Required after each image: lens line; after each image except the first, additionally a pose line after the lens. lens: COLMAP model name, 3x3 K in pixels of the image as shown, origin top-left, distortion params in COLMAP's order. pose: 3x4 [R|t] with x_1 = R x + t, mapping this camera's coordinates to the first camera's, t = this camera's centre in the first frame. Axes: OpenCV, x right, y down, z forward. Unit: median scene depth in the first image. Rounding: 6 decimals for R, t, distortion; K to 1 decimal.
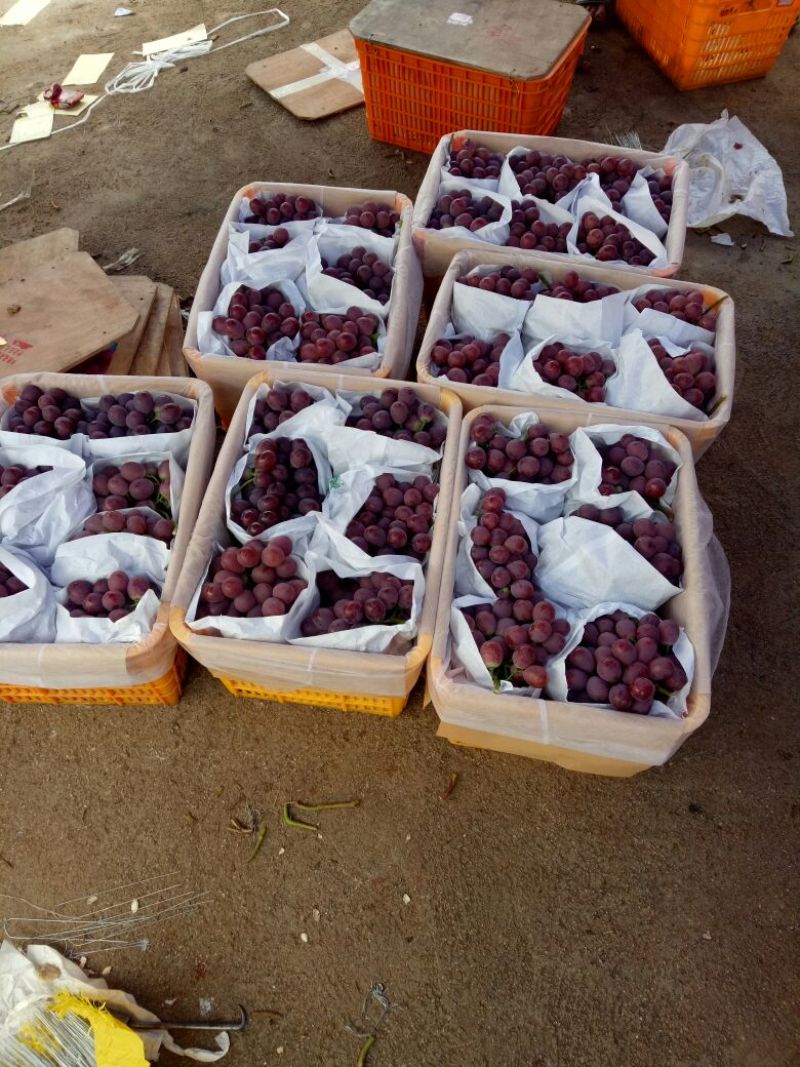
lens RADIAL K [[904.4, 0, 400.0], [0, 904.4, 533.5], [0, 0, 1]] dist [-0.004891, 0.003273]
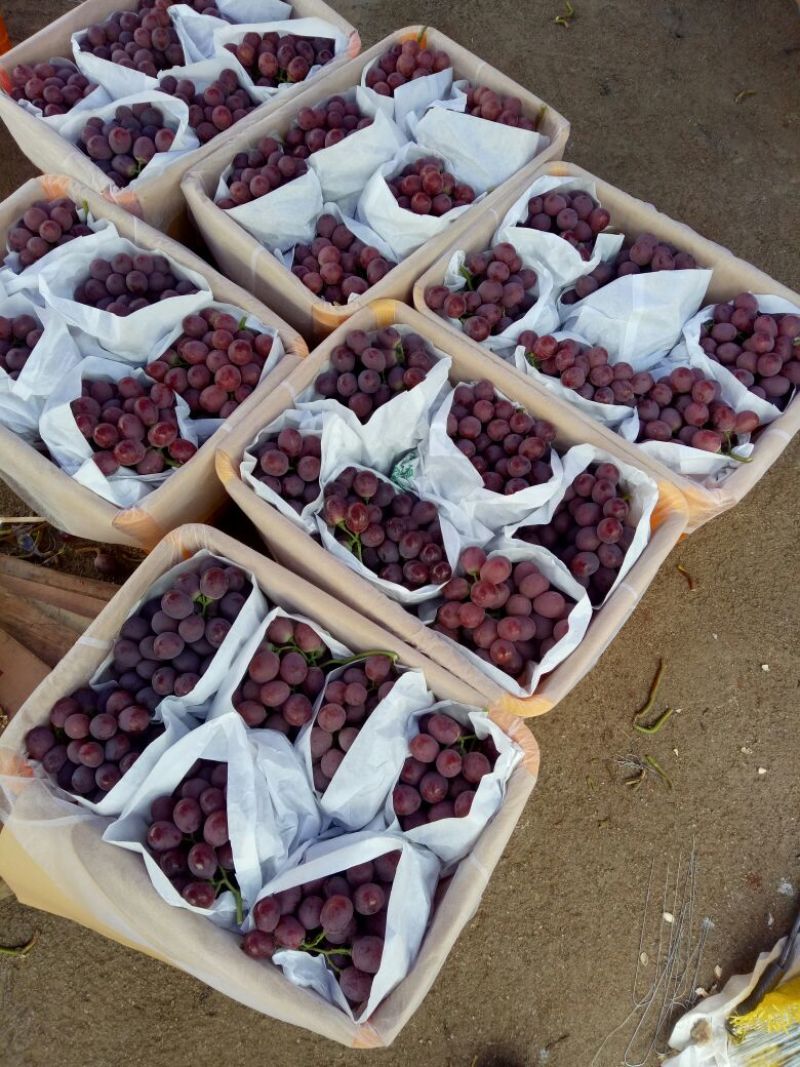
lens RADIAL K [[871.0, 0, 400.0], [0, 871.0, 533.5], [0, 0, 1]] dist [0.004249, -0.004529]
pose [[0.504633, -0.781350, 0.367202, -0.431354], [0.683800, 0.621385, 0.382489, -0.345494], [-0.527032, 0.058076, 0.847859, 0.345612]]
